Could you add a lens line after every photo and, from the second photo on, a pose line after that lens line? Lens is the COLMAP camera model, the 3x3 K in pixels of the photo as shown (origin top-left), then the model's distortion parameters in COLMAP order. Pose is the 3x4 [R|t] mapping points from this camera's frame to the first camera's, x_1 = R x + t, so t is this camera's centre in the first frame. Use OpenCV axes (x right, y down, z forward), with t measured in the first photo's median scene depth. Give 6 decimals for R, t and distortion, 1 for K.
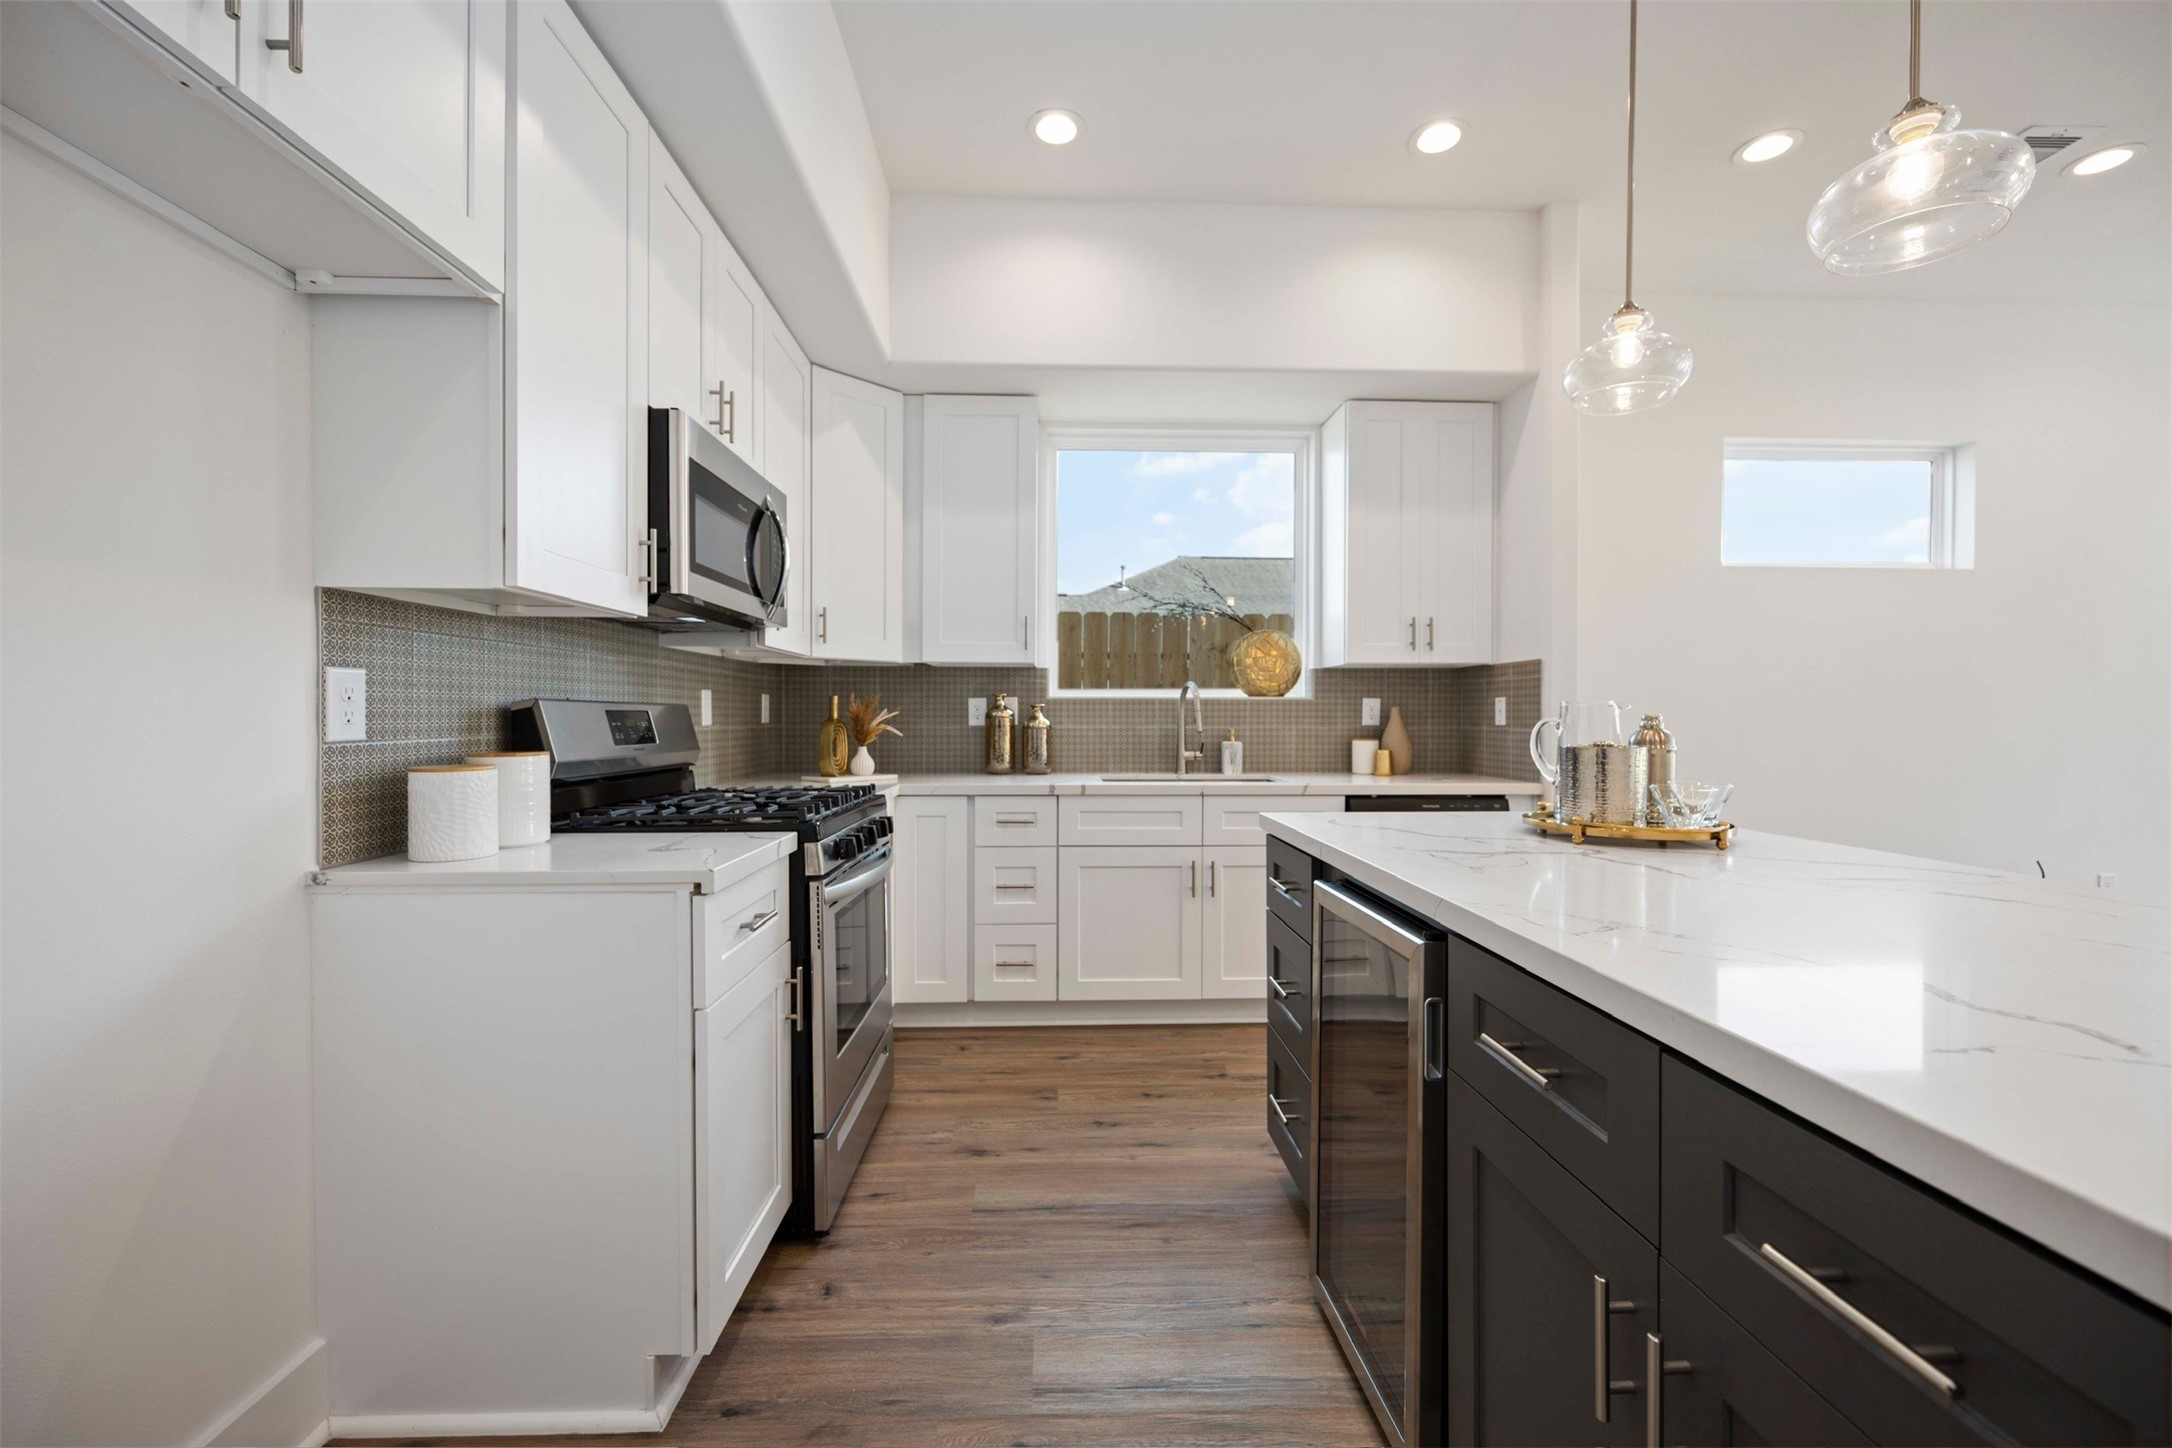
lens RADIAL K [[865.2, 0, 1083.6], [0, 865.2, 723.4], [0, 0, 1]] dist [-0.000697, 0.000128]
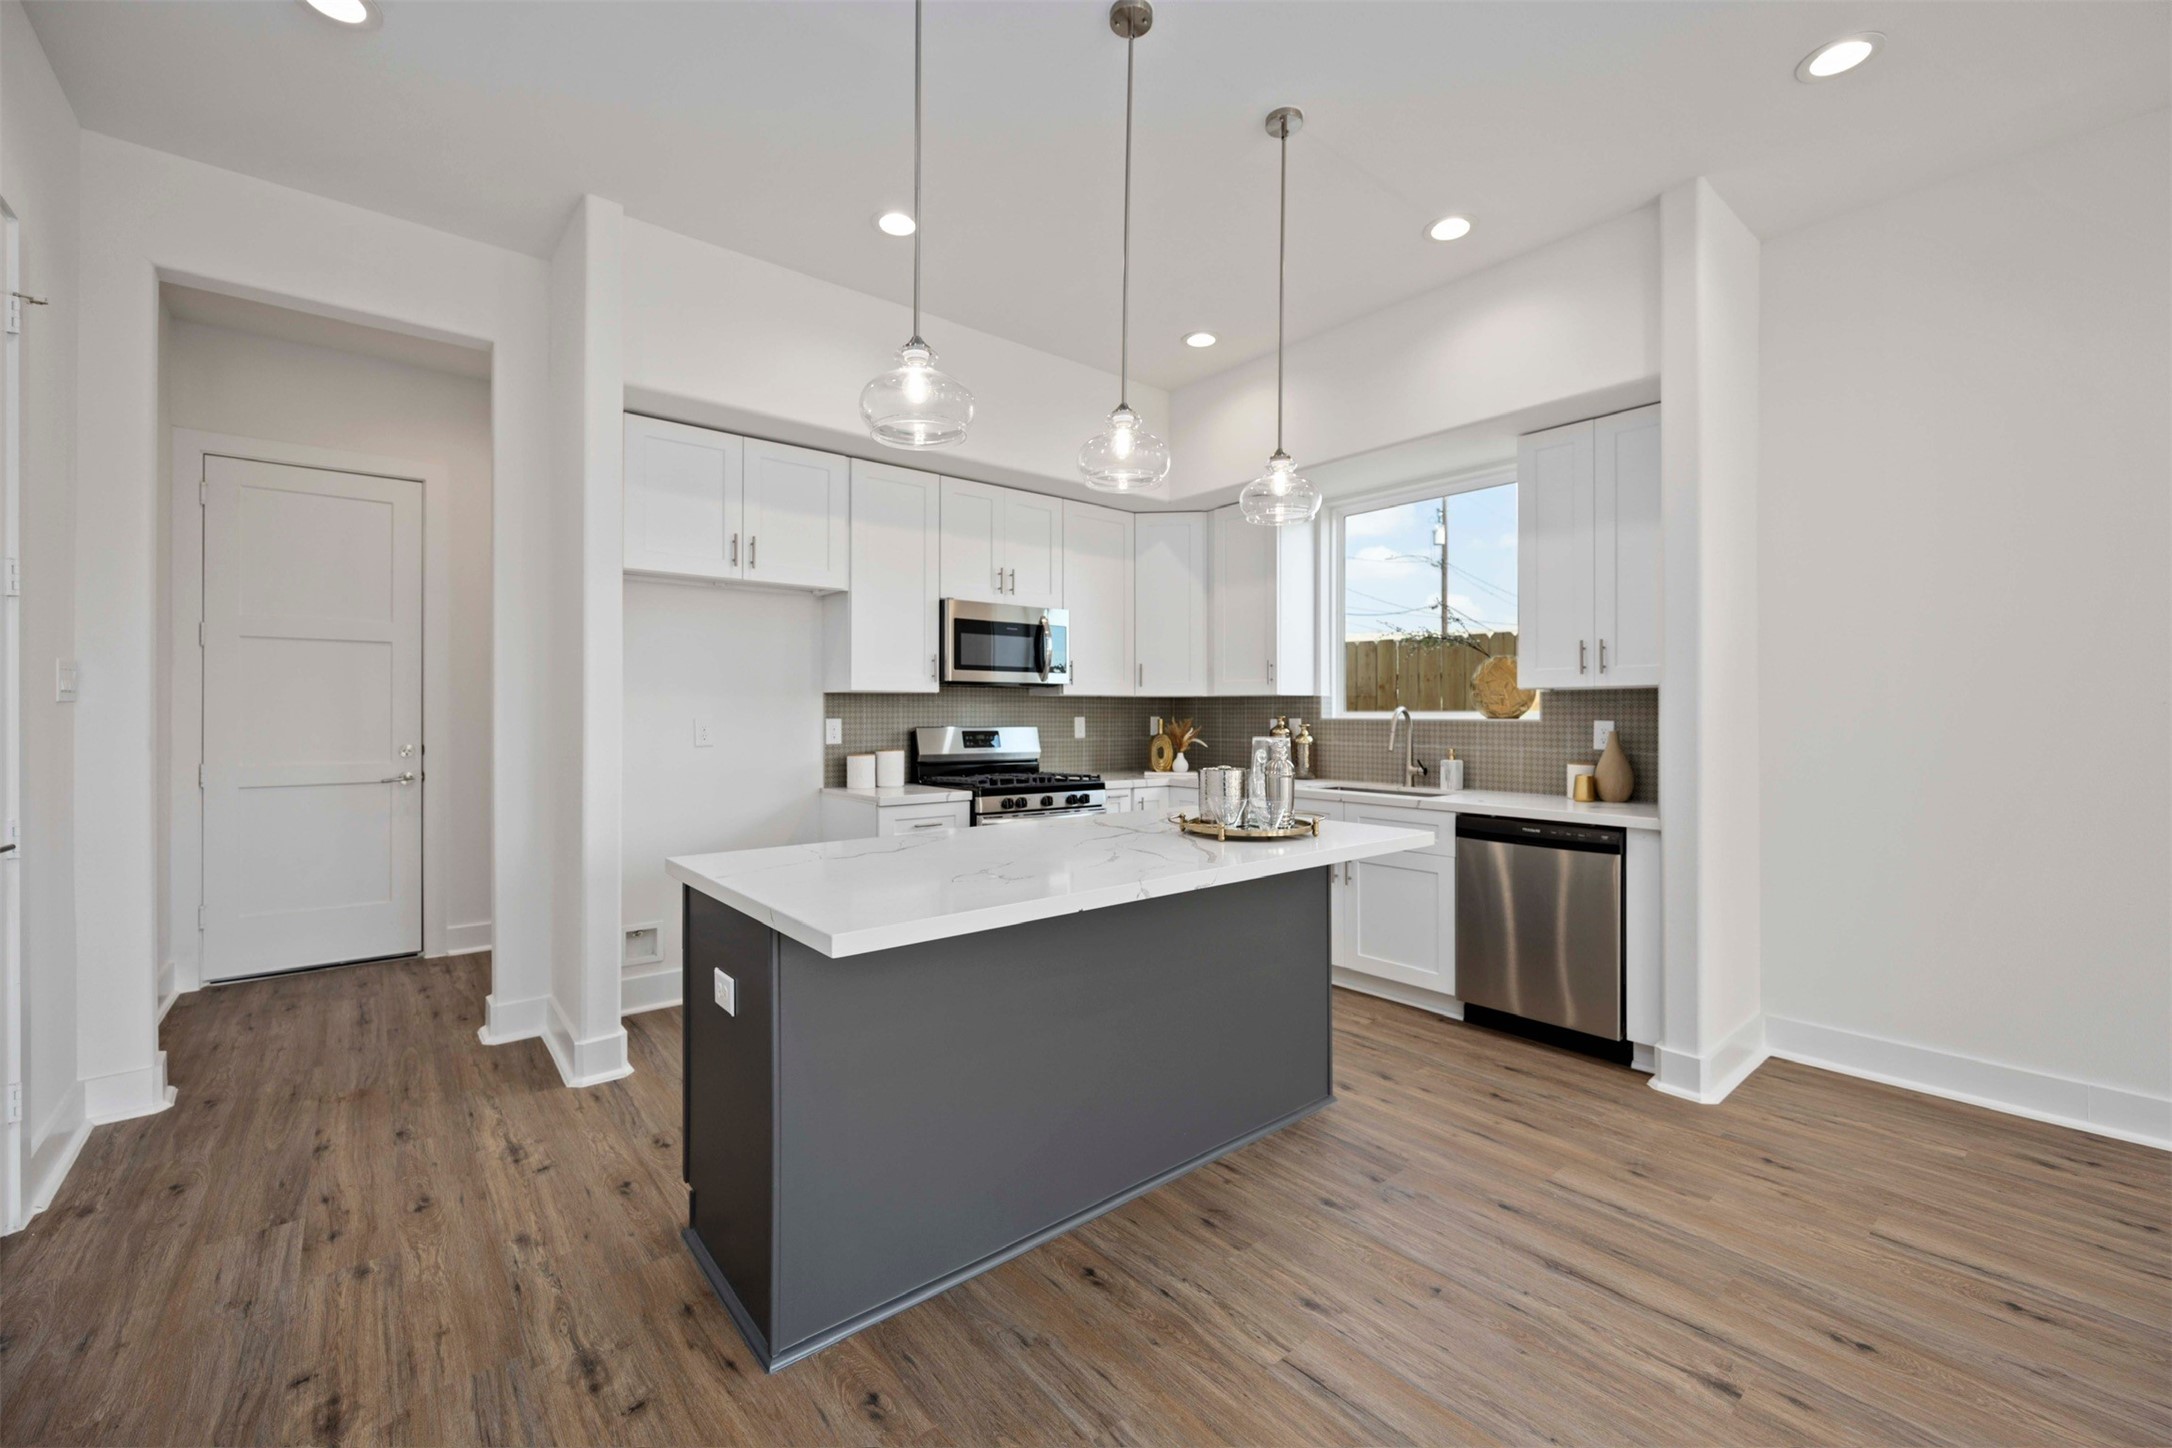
lens RADIAL K [[880.1, 0, 1088.0], [0, 880.1, 705.0], [0, 0, 1]] dist [-0.001441, -0.000100]
pose [[0.609436, -0.008653, -0.792788, 0.974937], [-0.008087, 0.999821, -0.017129, -0.032645], [0.792794, 0.016851, 0.609257, -0.057155]]
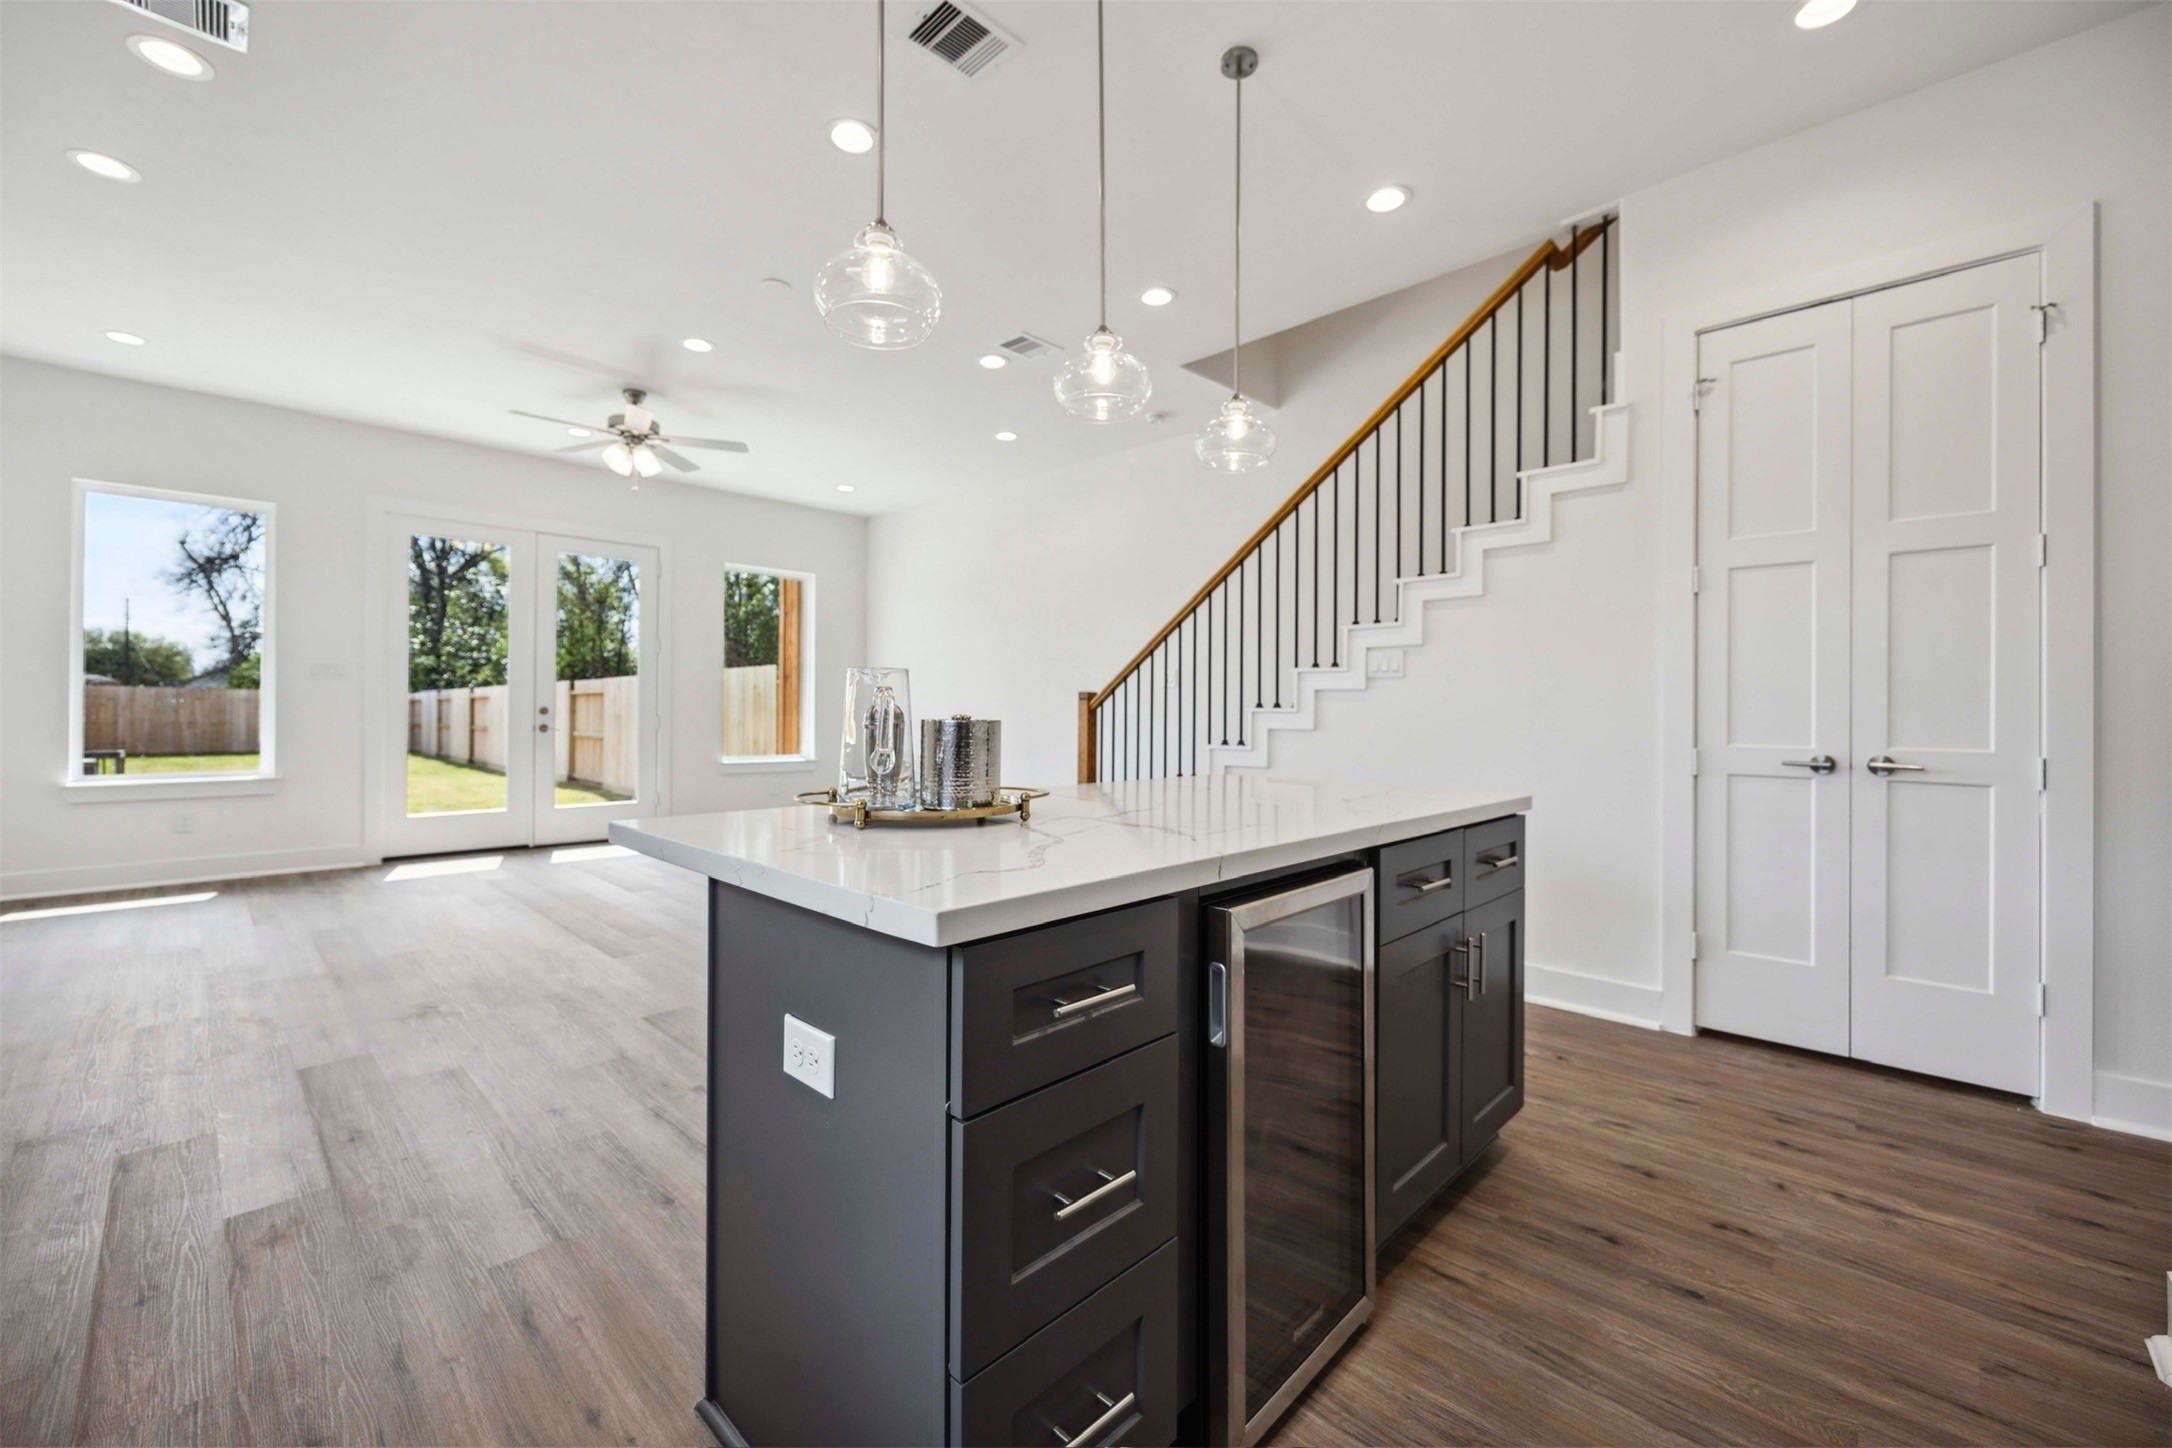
lens RADIAL K [[867.8, 0, 1079.2], [0, 867.8, 710.8], [0, 0, 1]] dist [0.000383, 0.000100]
pose [[-0.685810, -0.006196, 0.727754, -0.098895], [0.000690, 0.999958, 0.009164, 0.003253], [-0.727780, 0.006786, -0.685777, 0.919365]]
